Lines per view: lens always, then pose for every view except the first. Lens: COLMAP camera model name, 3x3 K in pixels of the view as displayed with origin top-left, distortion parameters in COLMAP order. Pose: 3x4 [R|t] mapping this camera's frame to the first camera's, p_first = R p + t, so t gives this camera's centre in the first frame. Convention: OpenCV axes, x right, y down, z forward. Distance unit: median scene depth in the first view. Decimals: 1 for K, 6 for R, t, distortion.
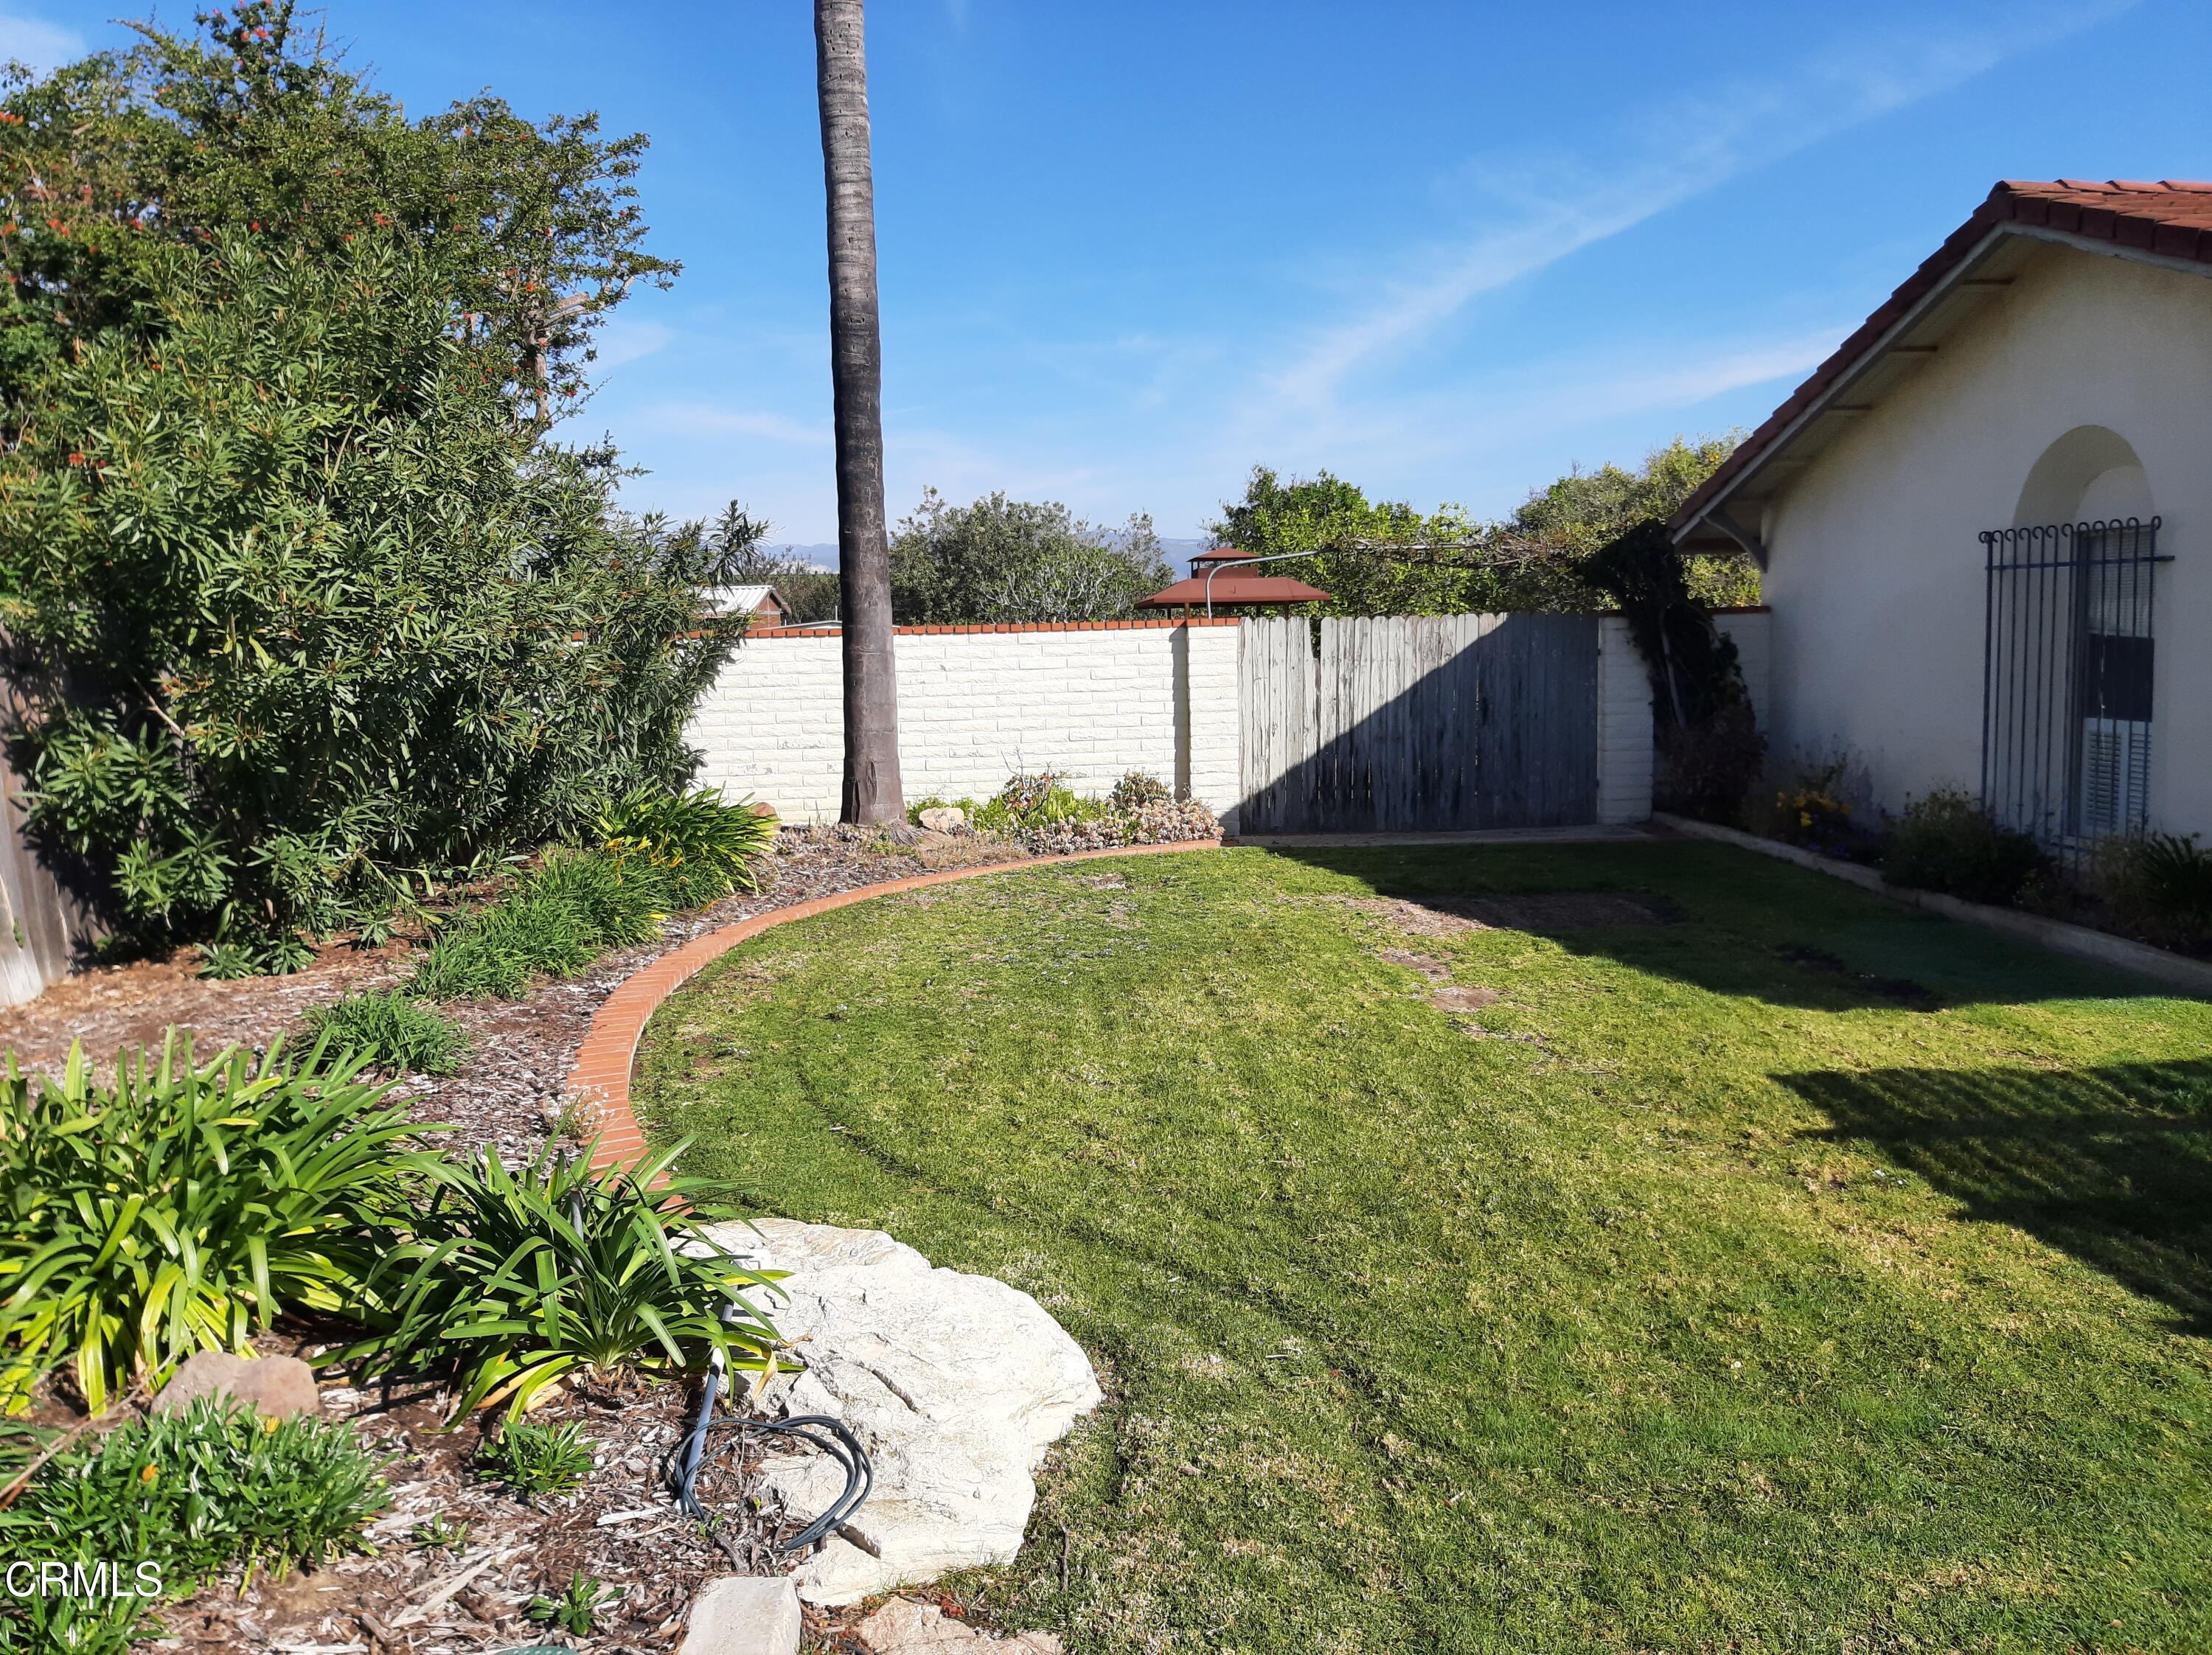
lens RADIAL K [[1719.2, 0, 1108.7], [0, 1719.2, 811.9], [0, 0, 1]] dist [0.068354, -0.127567]
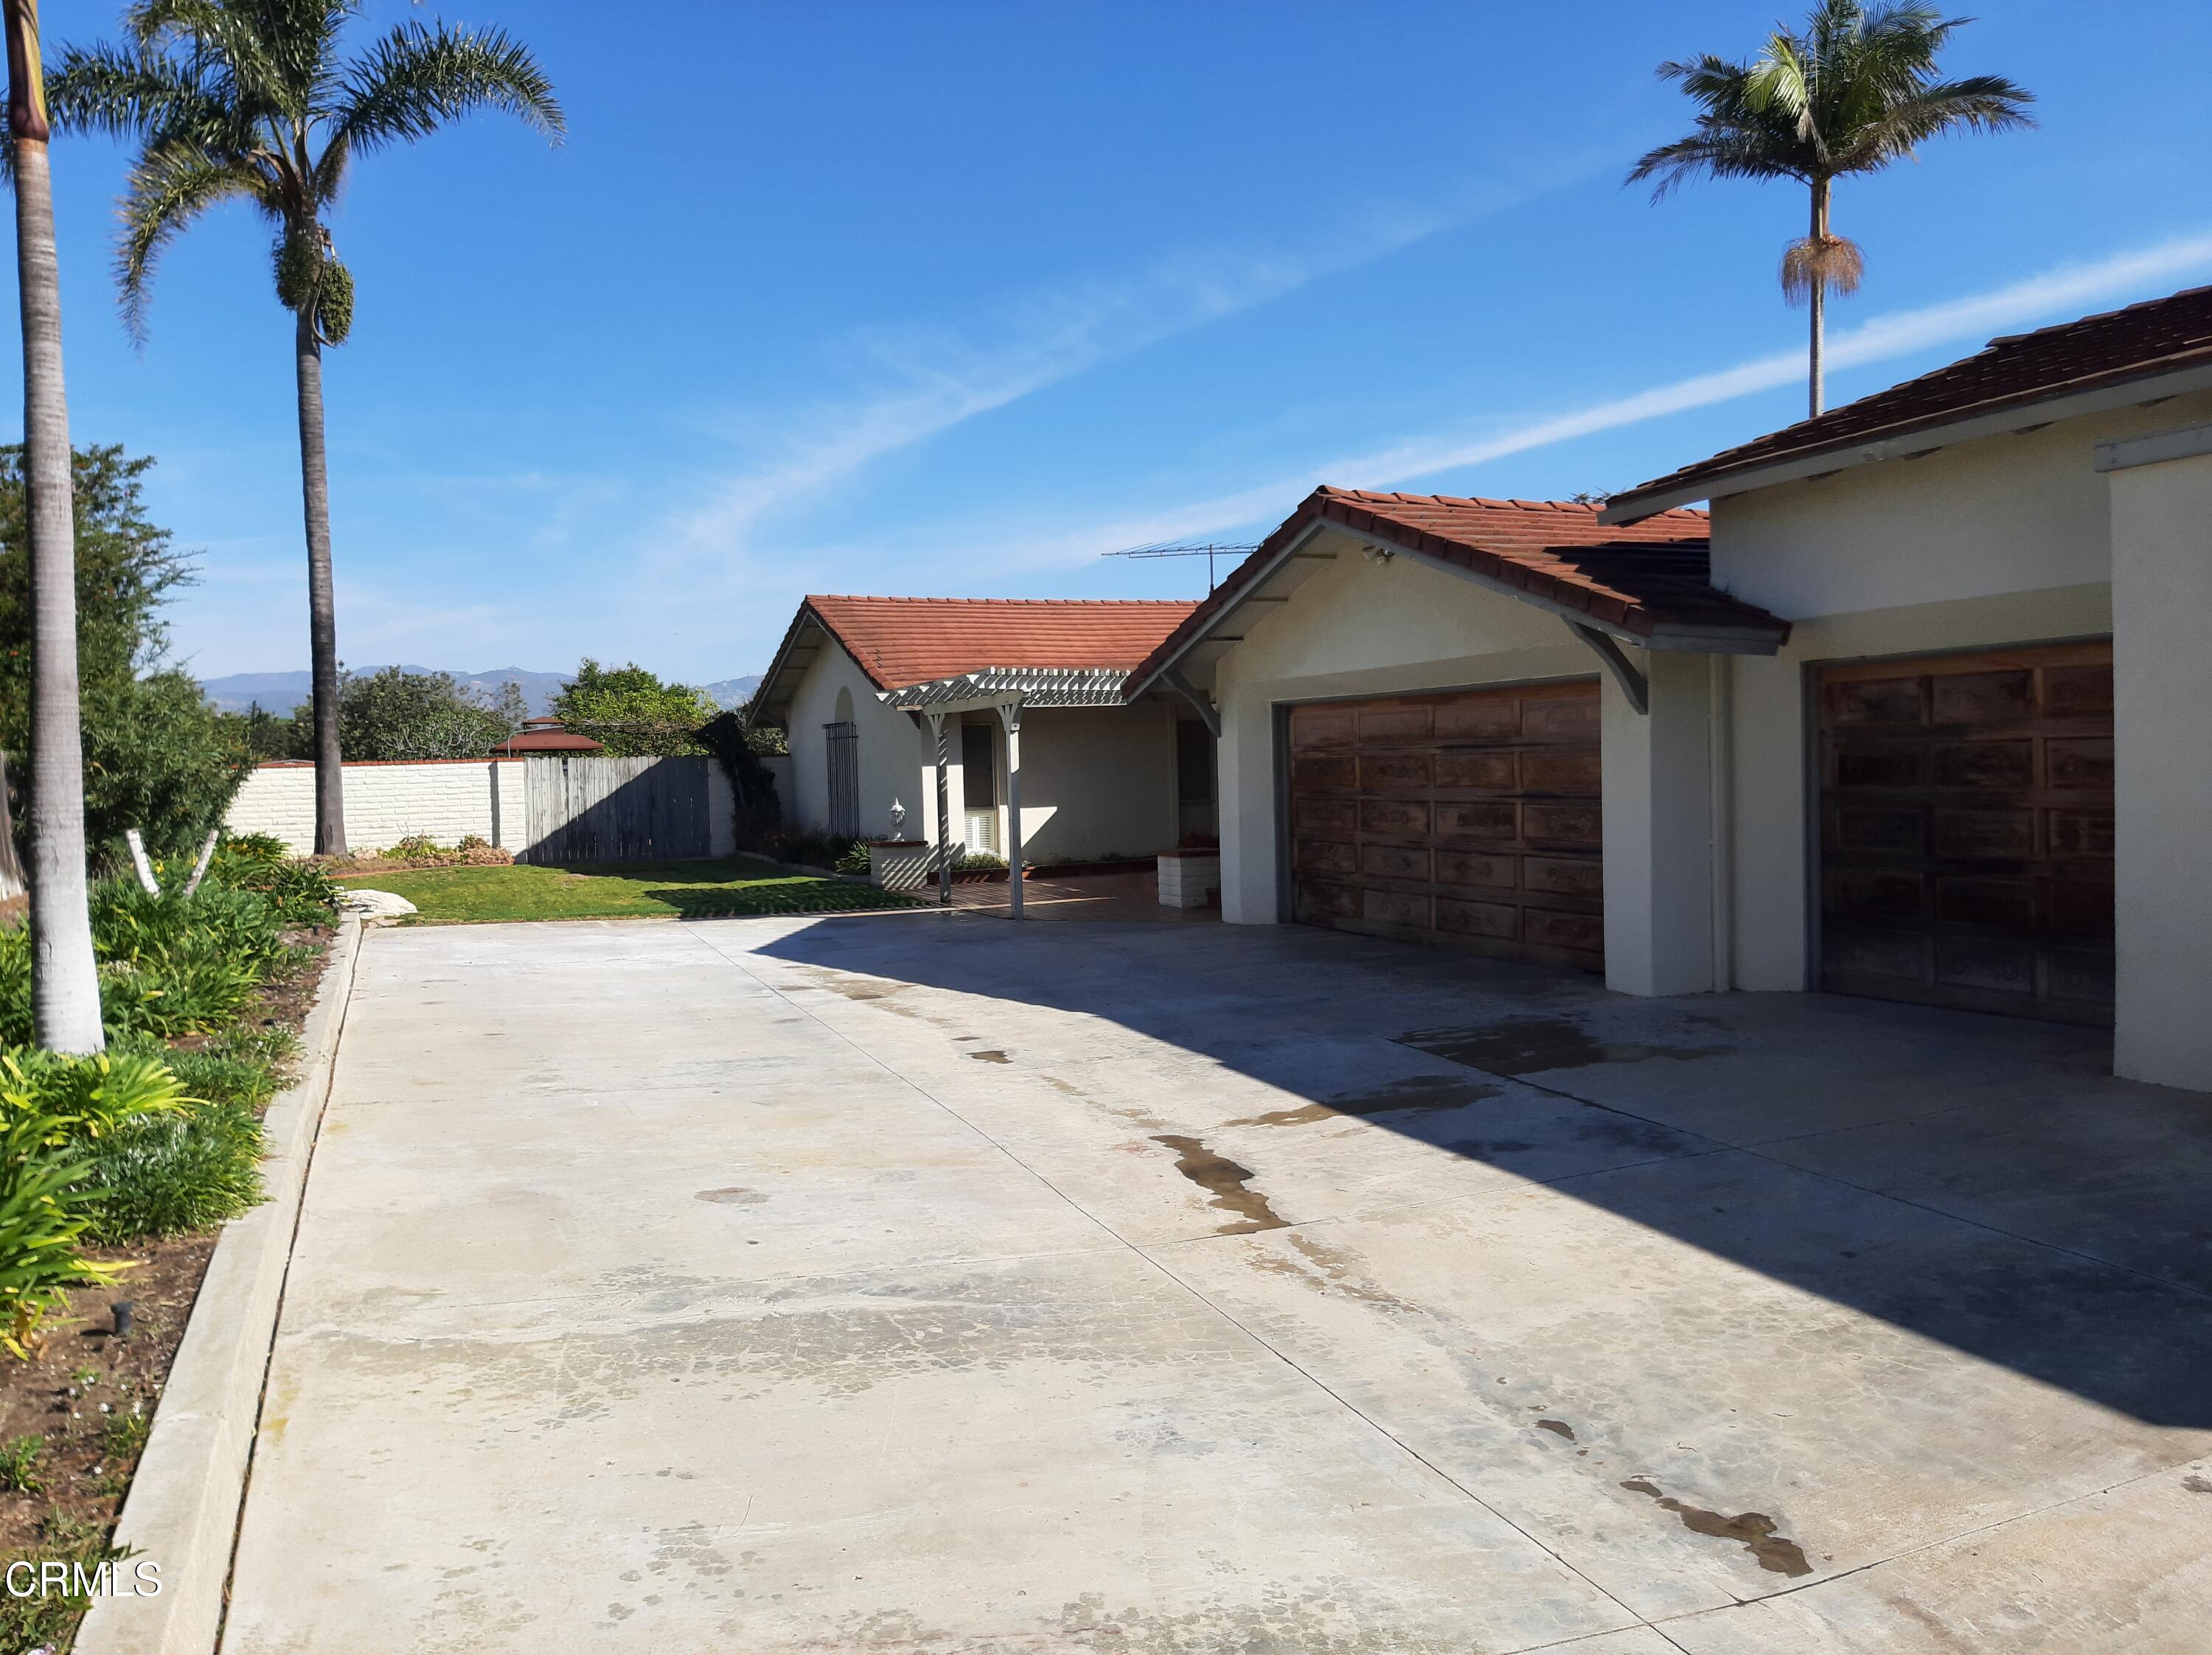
lens RADIAL K [[1719.2, 0, 1014.5], [0, 1719.2, 872.3], [0, 0, 1]] dist [0.068354, -0.127567]
pose [[0.961582, -0.020128, 0.273779, 0.090526], [0.033230, 0.998509, -0.043305, 0.160513], [-0.272499, 0.050739, 0.960817, -1.370055]]
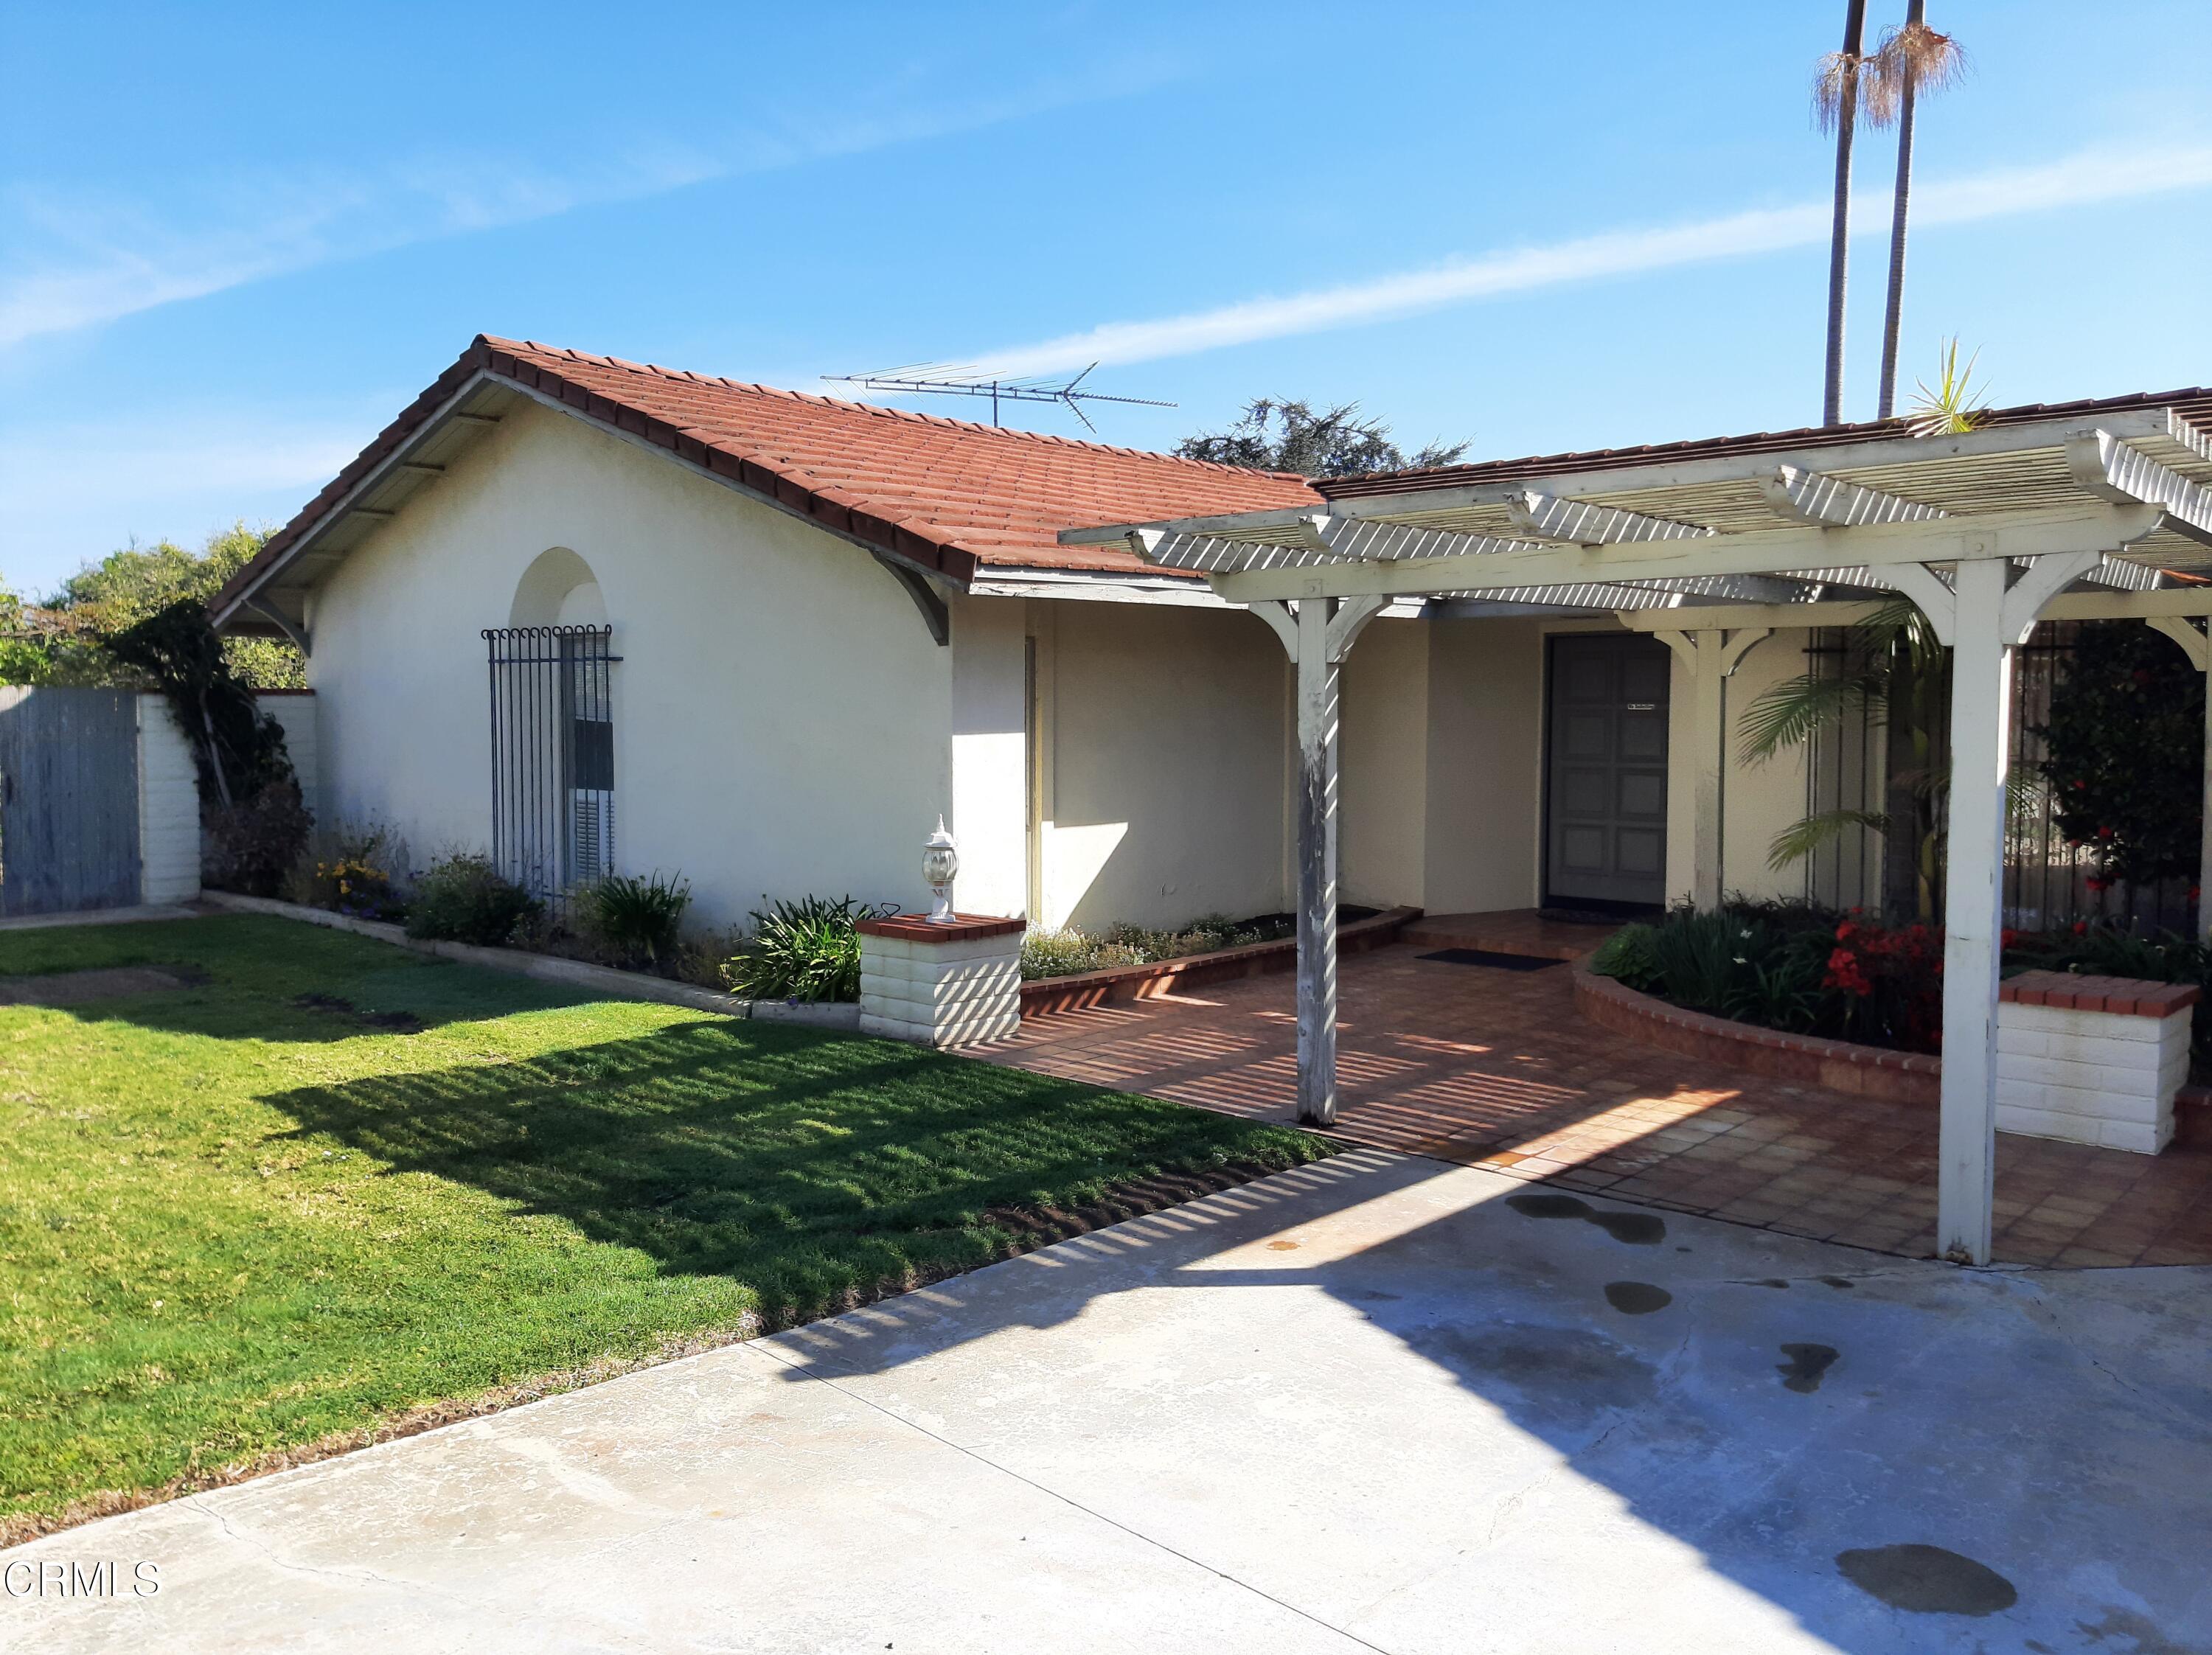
lens RADIAL K [[1719.2, 0, 1097.0], [0, 1719.2, 808.9], [0, 0, 1]] dist [0.068354, -0.127567]
pose [[0.728996, -0.015005, 0.684353, 0.007404], [0.052050, 0.998080, -0.033563, 0.017708], [-0.682536, 0.060088, 0.728378, -0.113026]]
